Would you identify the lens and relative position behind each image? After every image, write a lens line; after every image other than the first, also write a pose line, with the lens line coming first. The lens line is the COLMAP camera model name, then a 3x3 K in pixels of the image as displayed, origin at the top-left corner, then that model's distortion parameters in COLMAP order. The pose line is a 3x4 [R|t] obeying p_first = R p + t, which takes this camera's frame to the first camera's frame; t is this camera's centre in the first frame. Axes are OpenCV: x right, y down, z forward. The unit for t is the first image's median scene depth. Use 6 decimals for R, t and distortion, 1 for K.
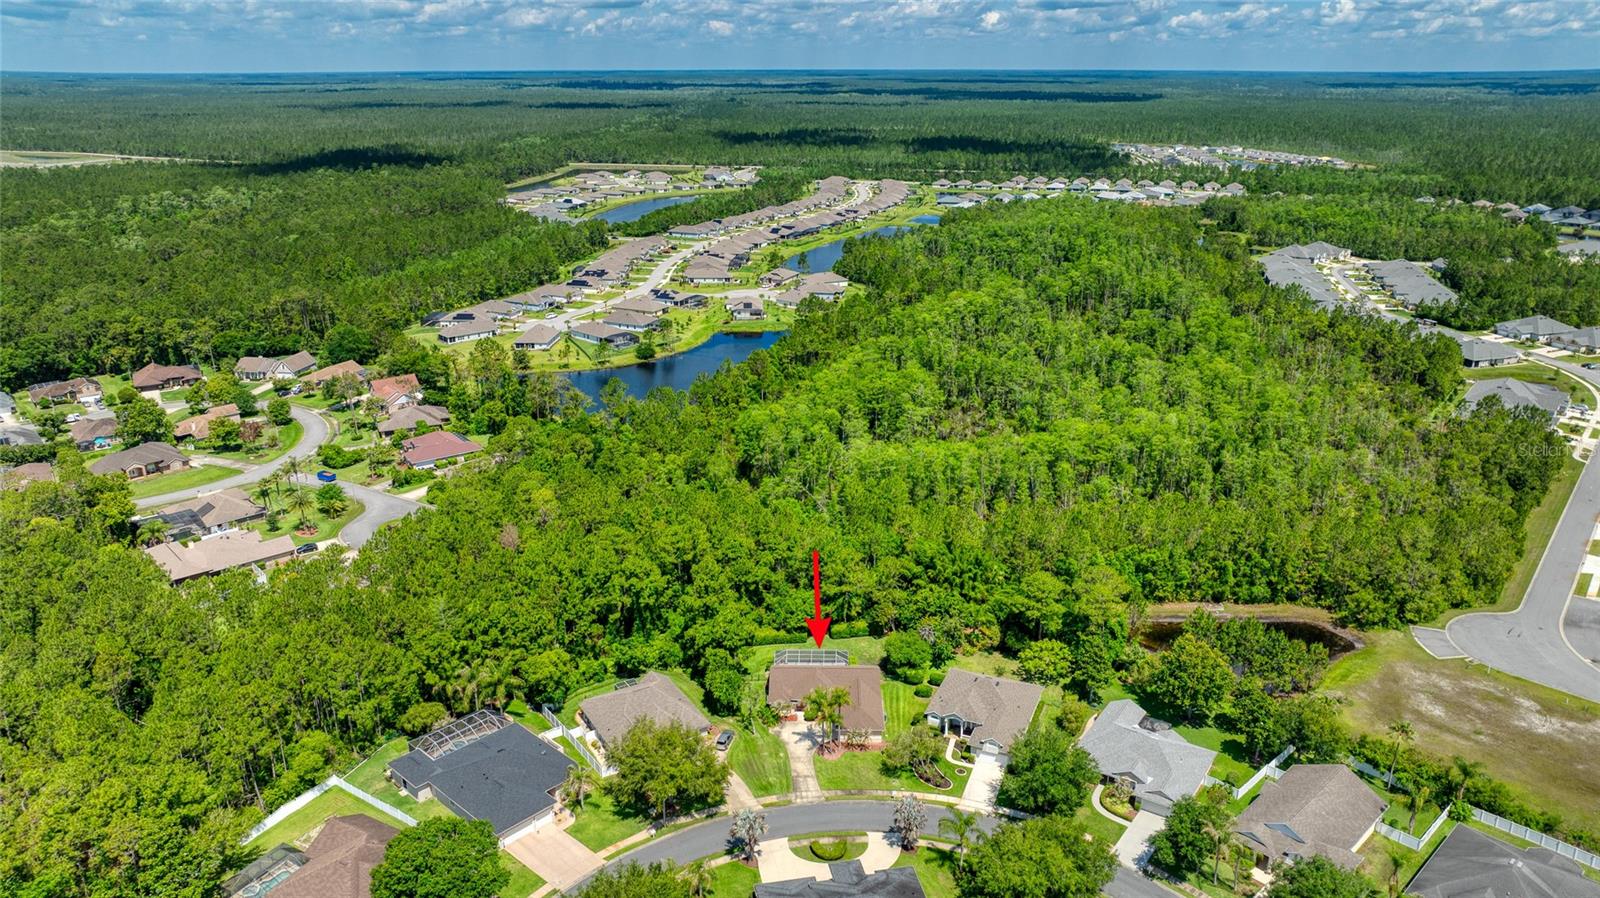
lens RADIAL K [[1118.3, 0, 794.1], [0, 1118.3, 453.7], [0, 0, 1]] dist [-0.028100, 0.015870]
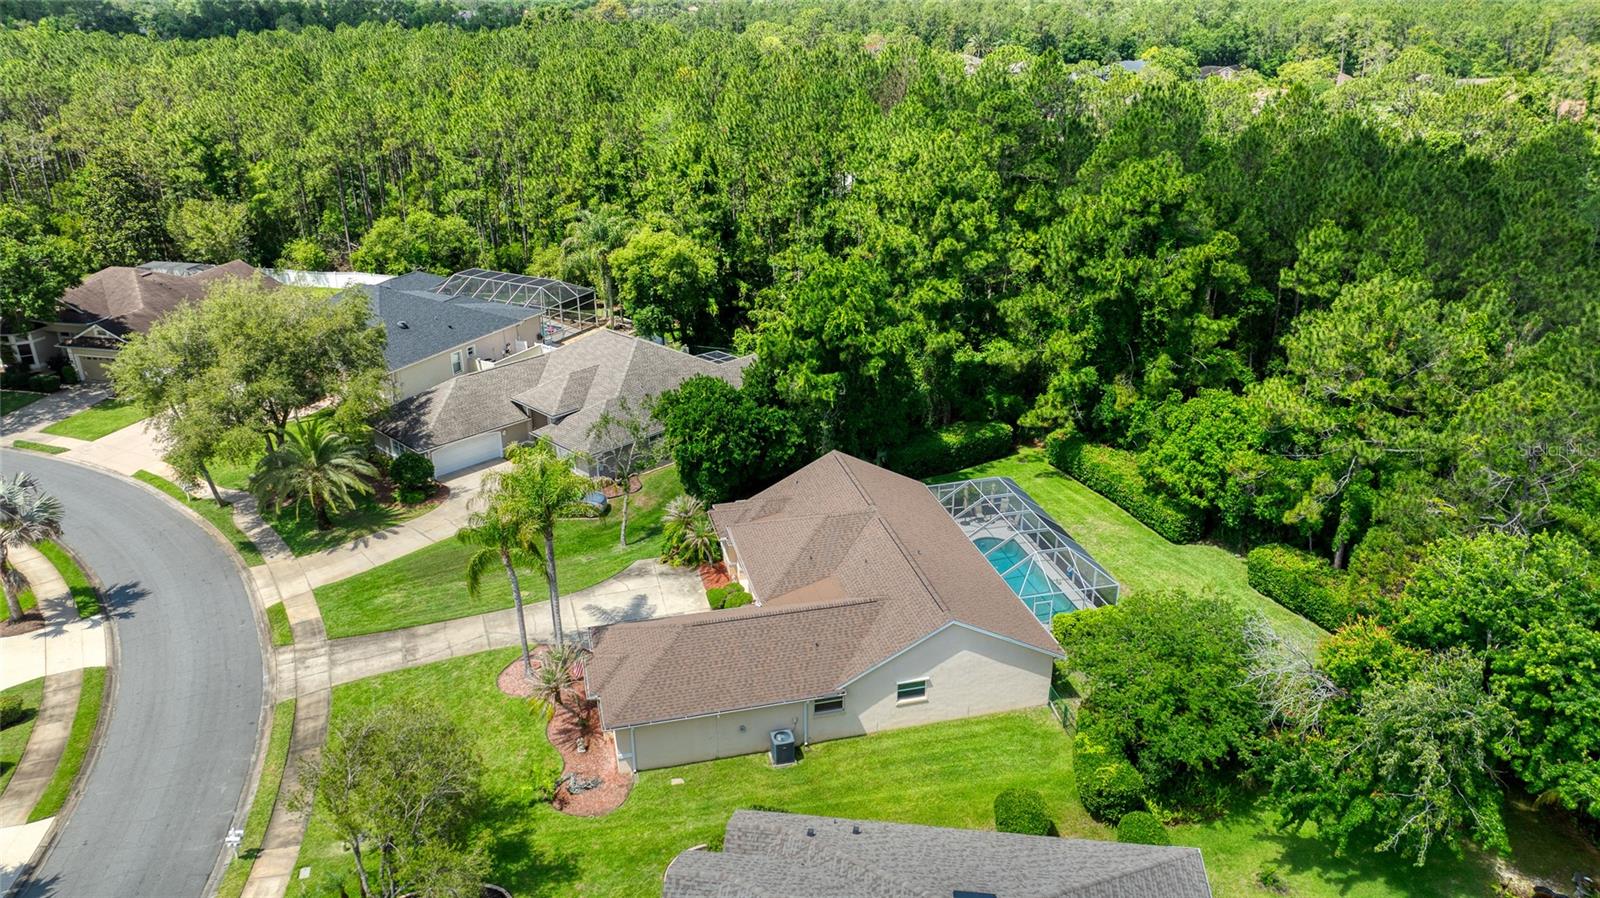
lens RADIAL K [[1118.3, 0, 798.6], [0, 1118.3, 451.1], [0, 0, 1]] dist [-0.028100, 0.015870]
pose [[0.262828, 0.373532, -0.889604, 0.274612], [-0.313670, 0.905015, 0.287331, 0.102989], [0.912432, 0.203523, 0.355029, 0.895158]]
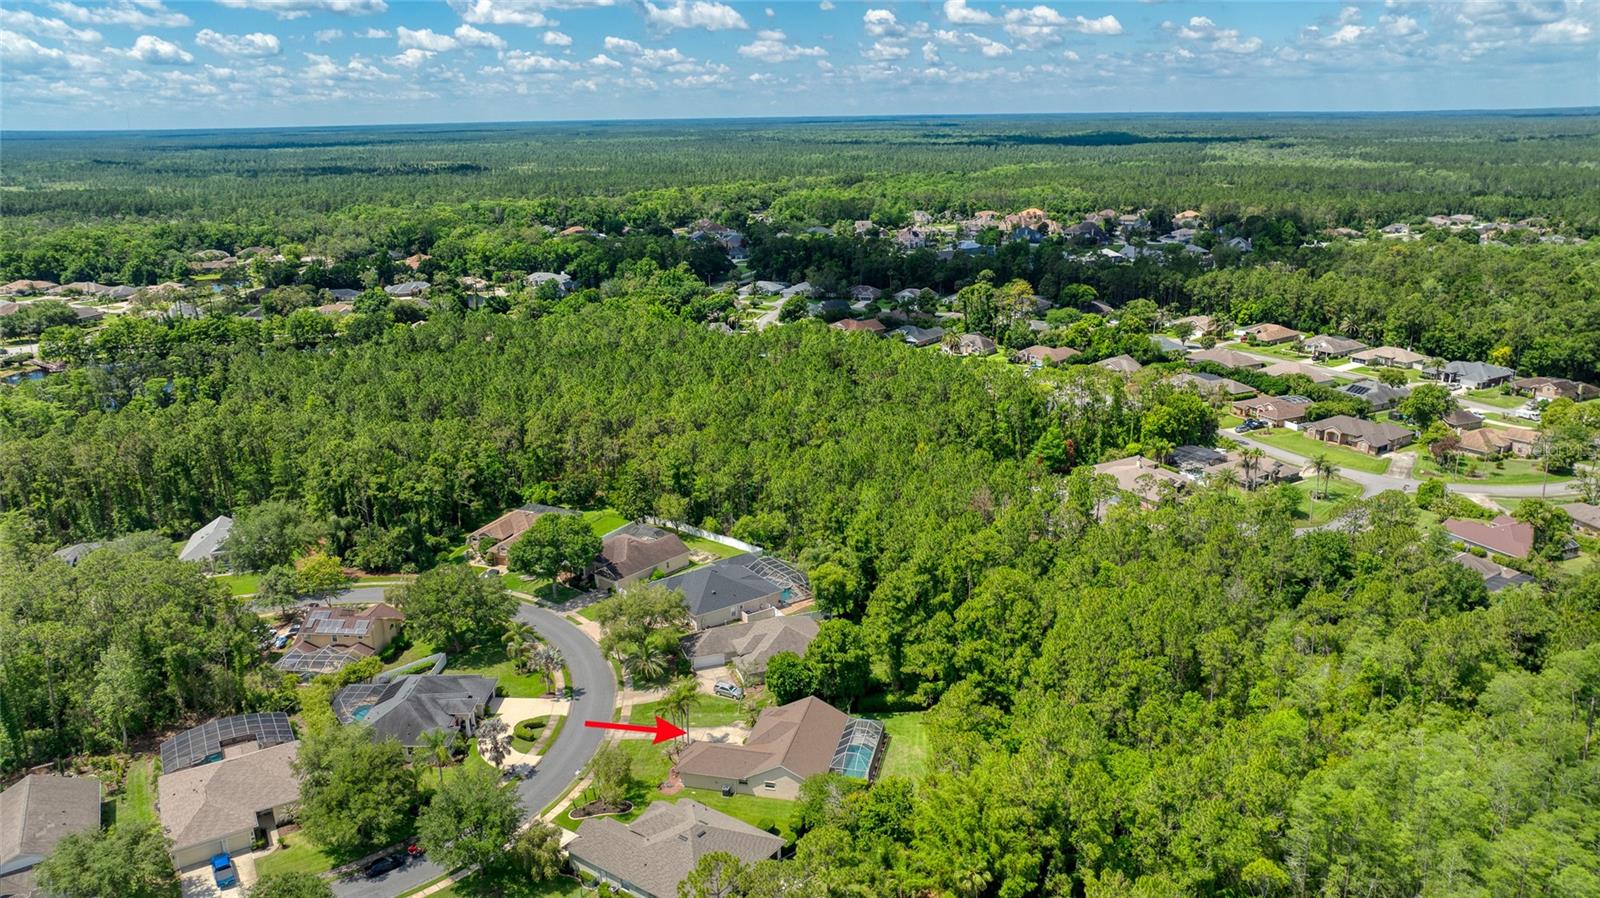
lens RADIAL K [[1118.3, 0, 799.1], [0, 1118.3, 450.7], [0, 0, 1]] dist [-0.028100, 0.015870]
pose [[-0.216966, 0.281182, -0.934806, 0.742231], [-0.308657, 0.888728, 0.338960, -0.267215], [0.926098, 0.362077, -0.106035, 1.038435]]
